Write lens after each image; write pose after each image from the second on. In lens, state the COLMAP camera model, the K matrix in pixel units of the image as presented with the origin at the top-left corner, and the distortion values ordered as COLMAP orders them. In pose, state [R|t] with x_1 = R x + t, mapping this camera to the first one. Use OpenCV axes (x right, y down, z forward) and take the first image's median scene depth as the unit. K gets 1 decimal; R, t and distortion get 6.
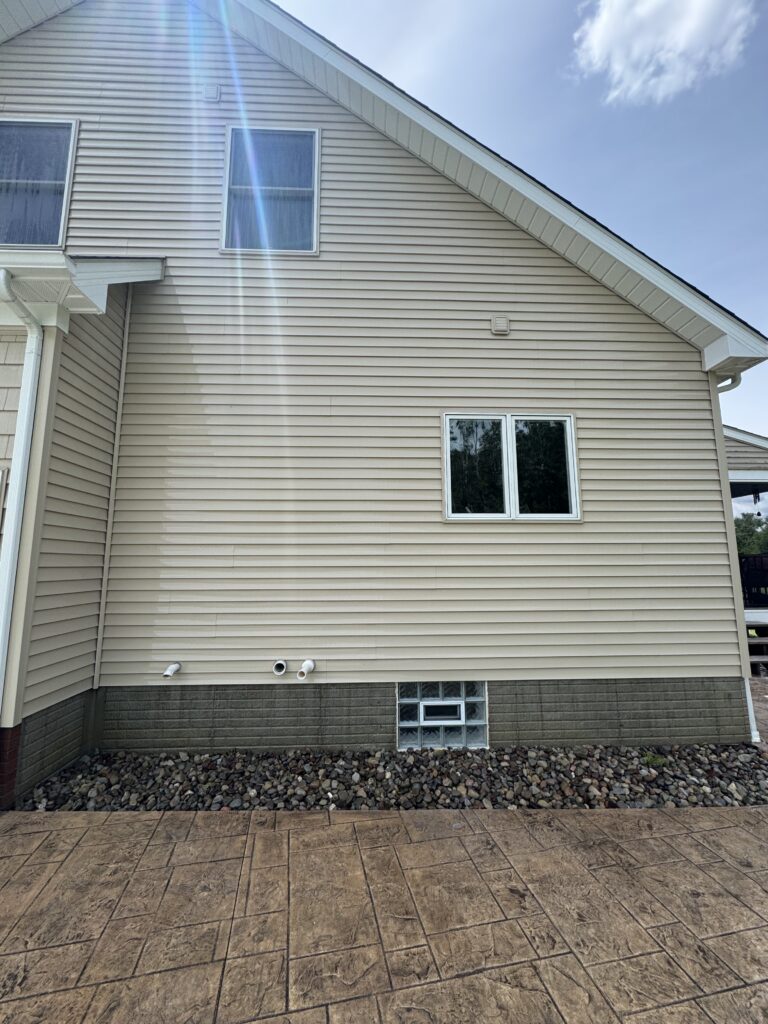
lens RADIAL K [[407.6, 0, 388.5], [0, 407.6, 512.9], [0, 0, 1]] dist [-0.001850, -0.000029]
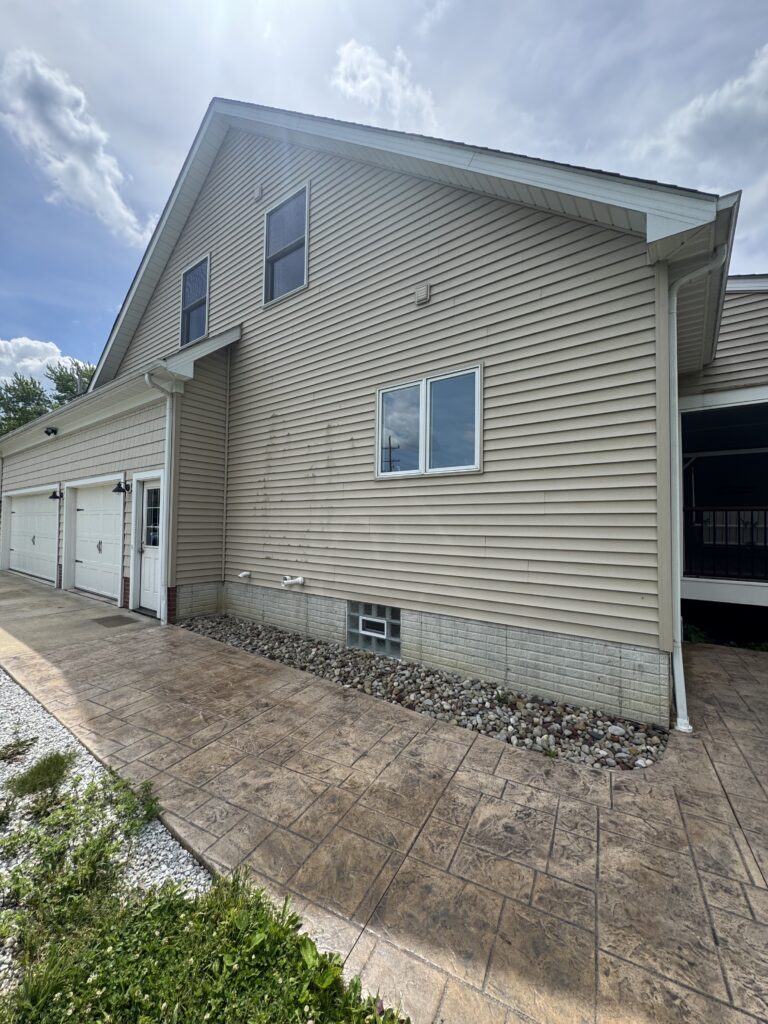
lens RADIAL K [[407.6, 0, 383.9], [0, 407.6, 513.2], [0, 0, 1]] dist [-0.001850, -0.000029]
pose [[0.778234, -0.005537, -0.627949, 1.000280], [0.065083, 0.995287, 0.071883, 0.037783], [0.624592, -0.096811, 0.774927, 0.048997]]
